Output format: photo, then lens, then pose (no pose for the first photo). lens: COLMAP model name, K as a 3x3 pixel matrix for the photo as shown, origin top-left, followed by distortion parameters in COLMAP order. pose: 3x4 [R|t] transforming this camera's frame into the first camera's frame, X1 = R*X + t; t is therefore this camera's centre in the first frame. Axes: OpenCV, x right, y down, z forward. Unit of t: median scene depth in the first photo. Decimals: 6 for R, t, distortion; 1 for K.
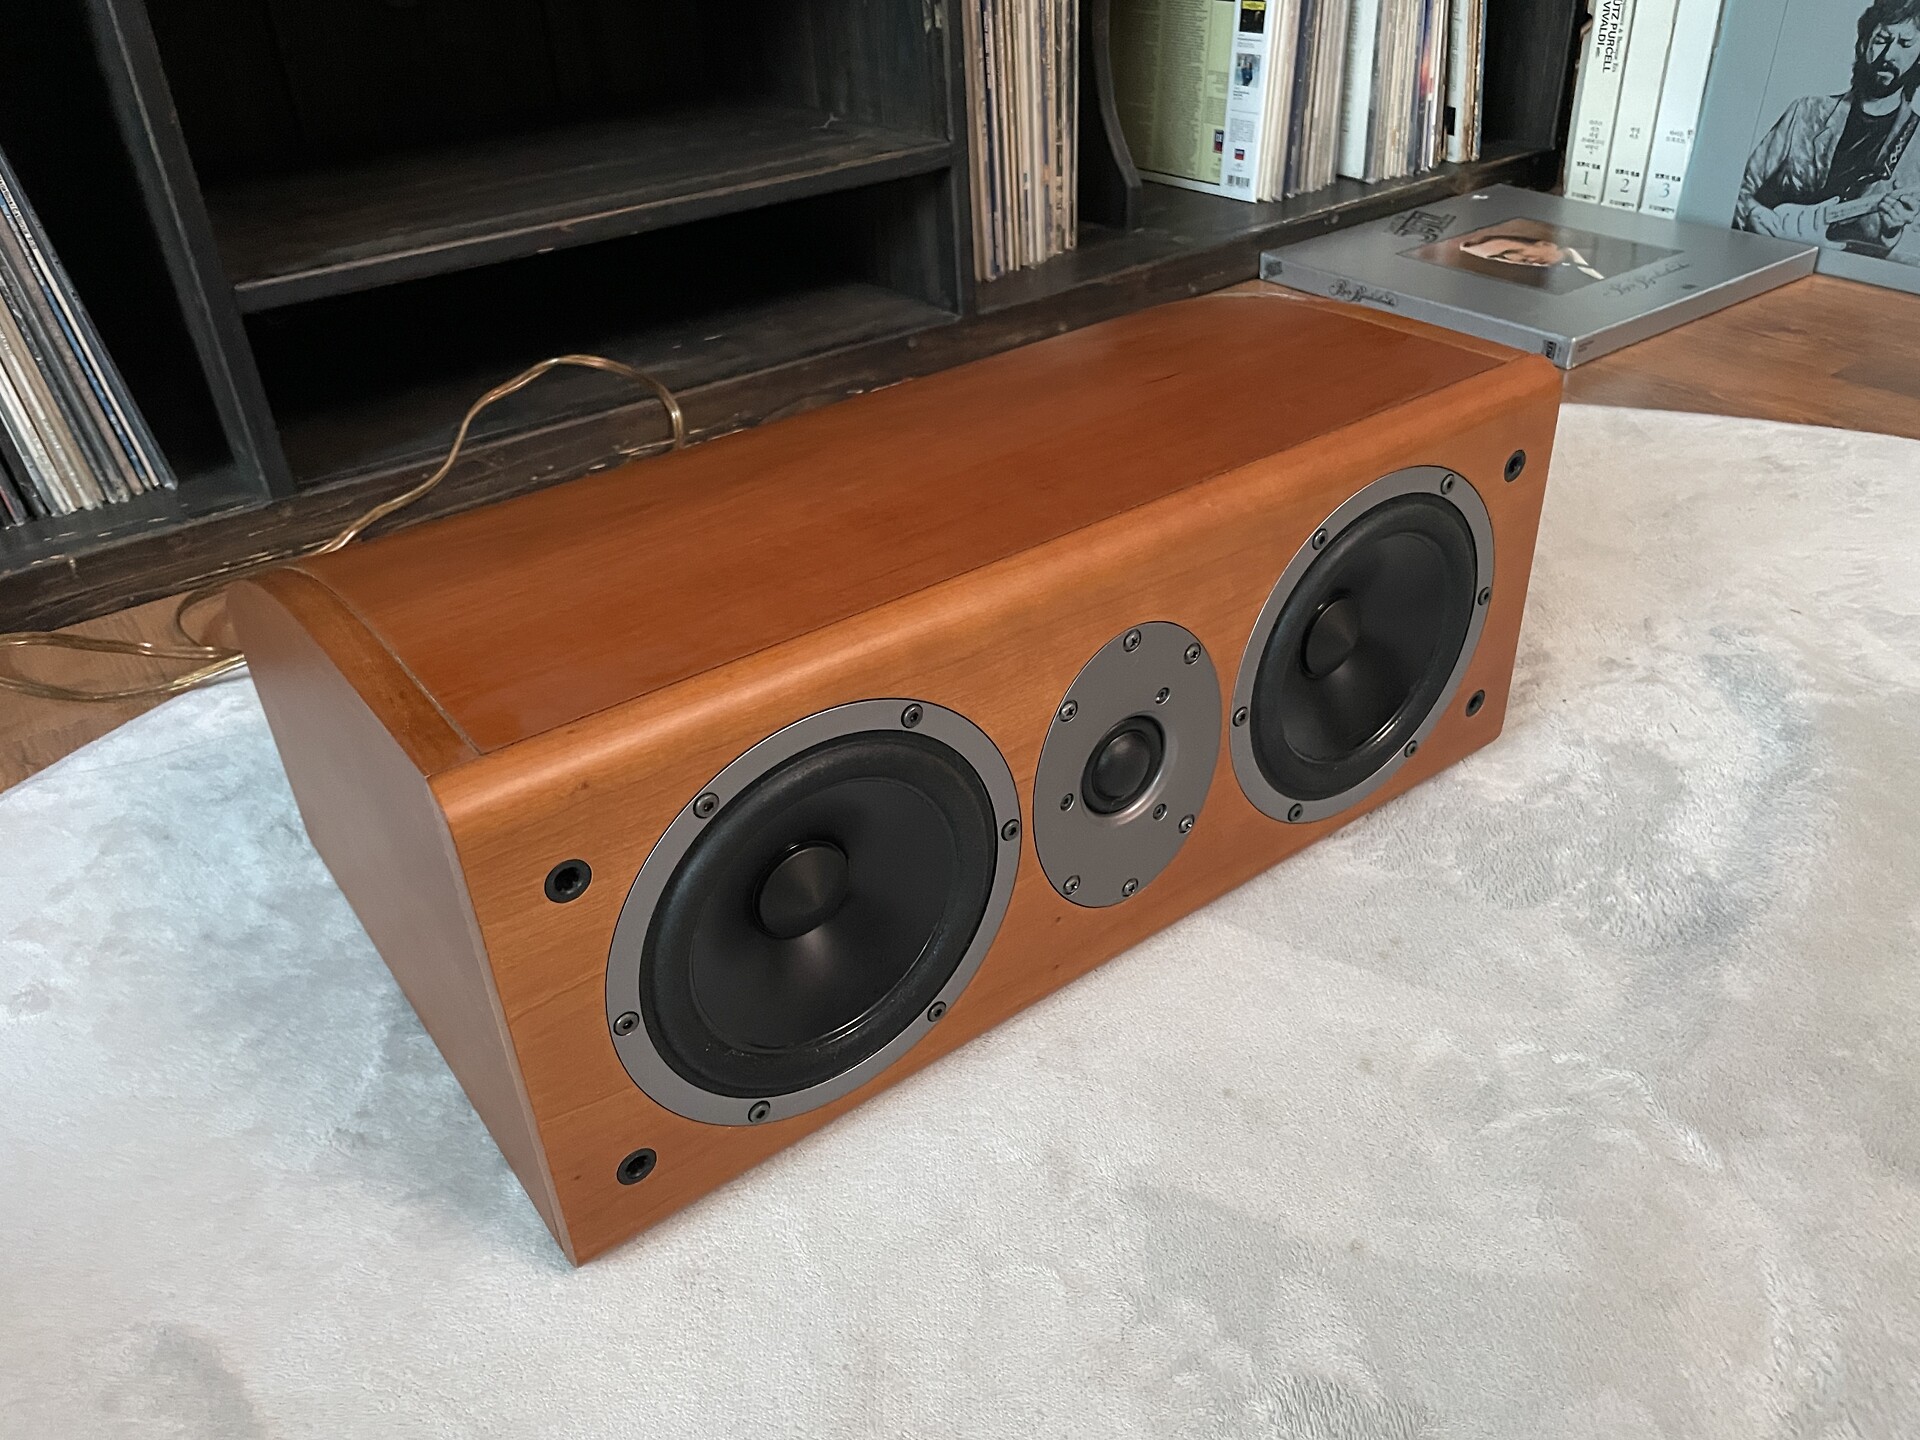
lens RADIAL K [[1453.8, 0, 960.0], [0, 1453.8, 720.0], [0, 0, 1]] dist [0.000189, -0.071492]
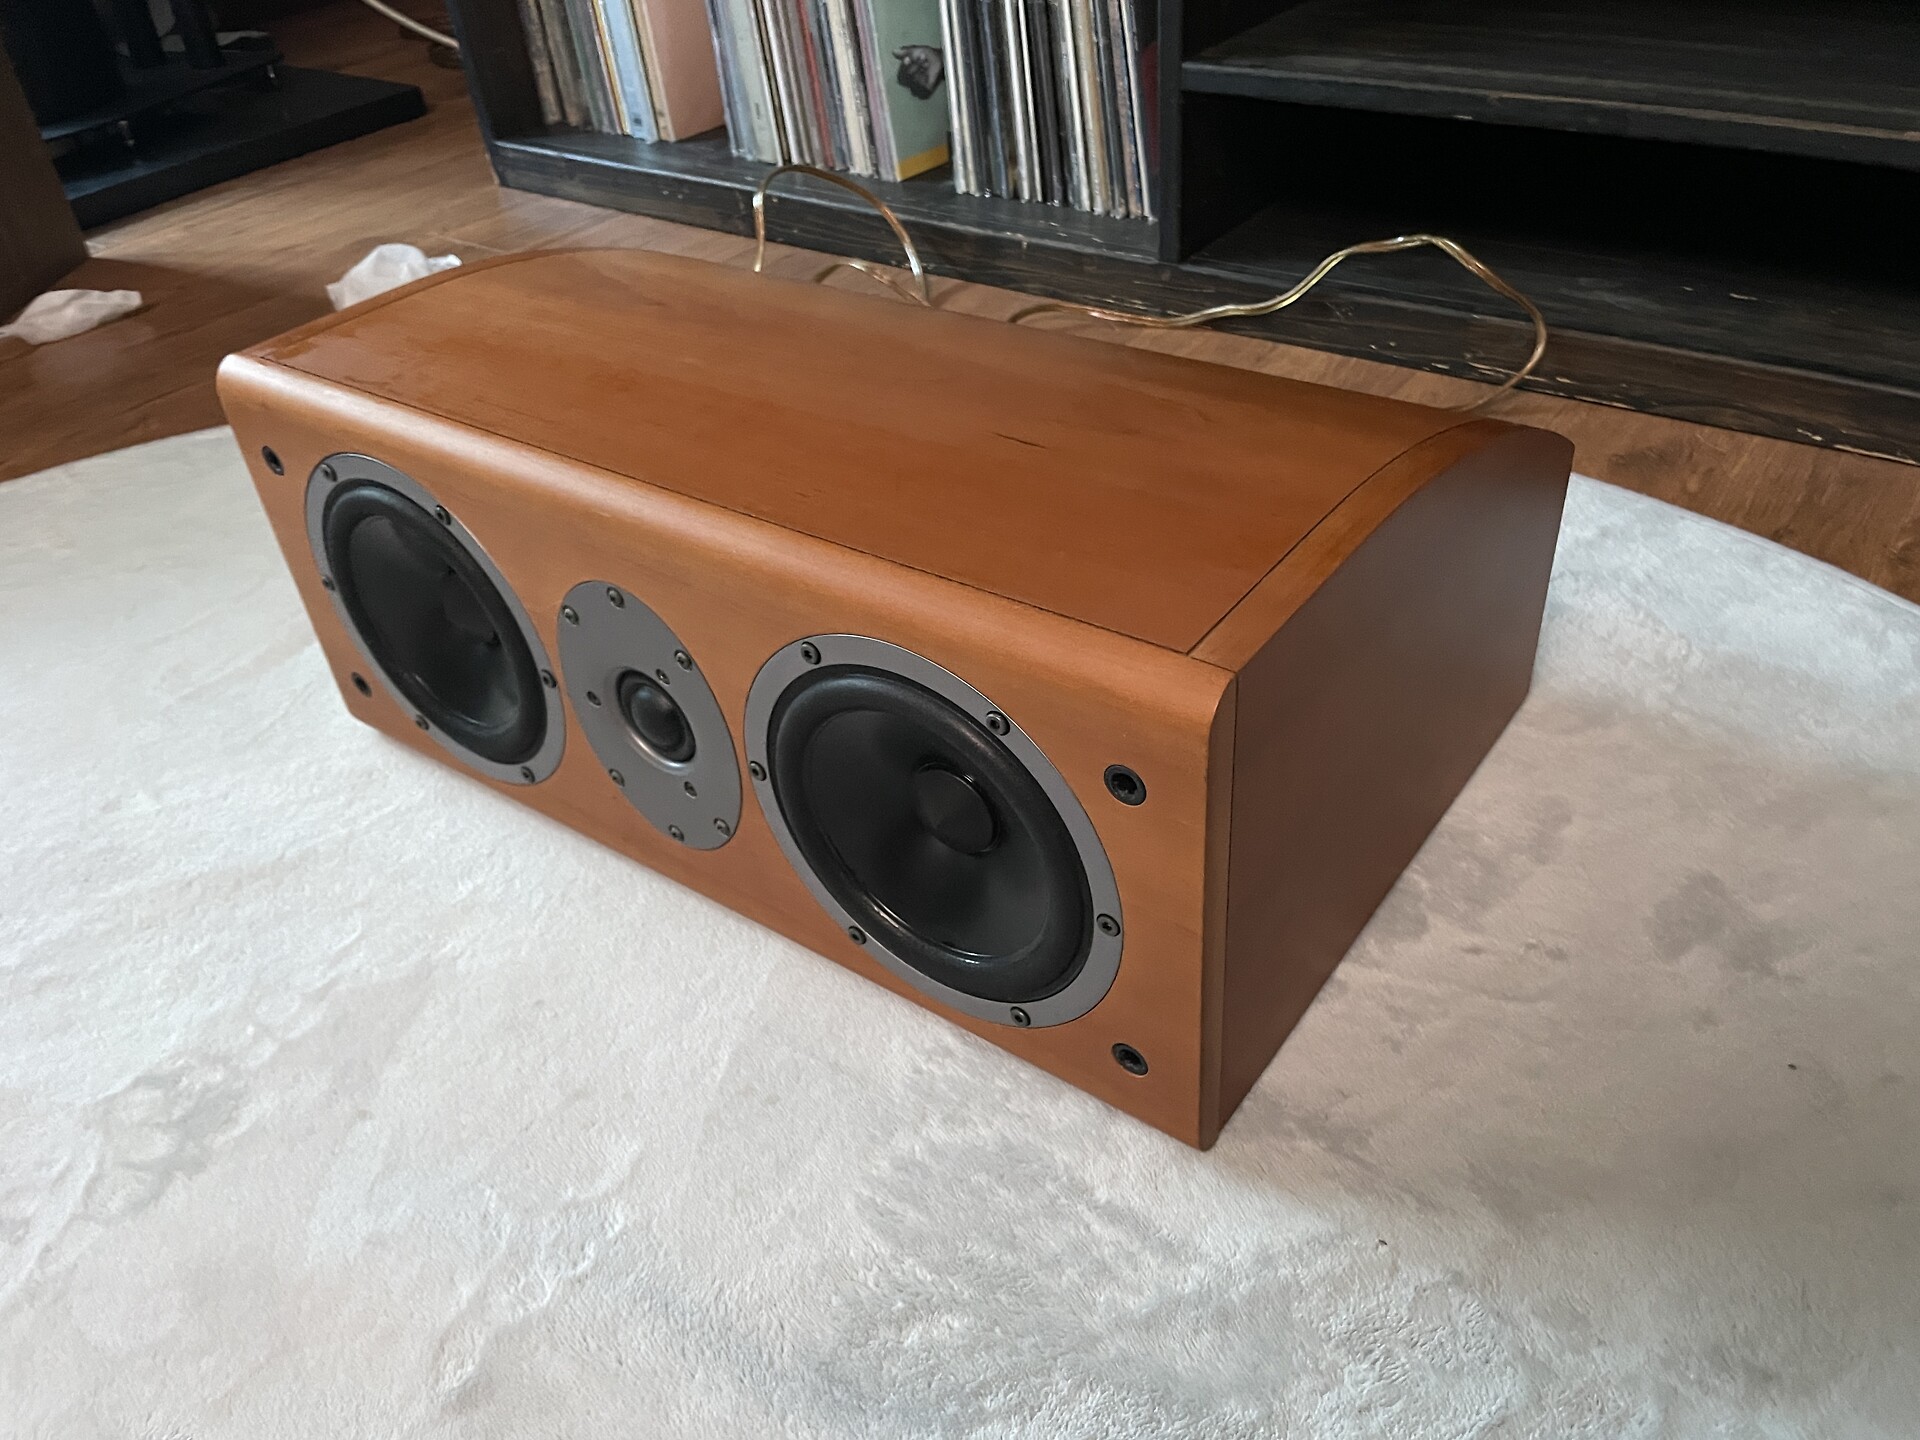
lens RADIAL K [[1453.8, 0, 960.0], [0, 1453.8, 720.0], [0, 0, 1]] dist [0.000189, -0.071492]
pose [[0.291863, 0.579919, -0.760598, 0.498388], [-0.458855, 0.782631, 0.420643, -0.254010], [0.839207, 0.226234, 0.494519, 0.364507]]
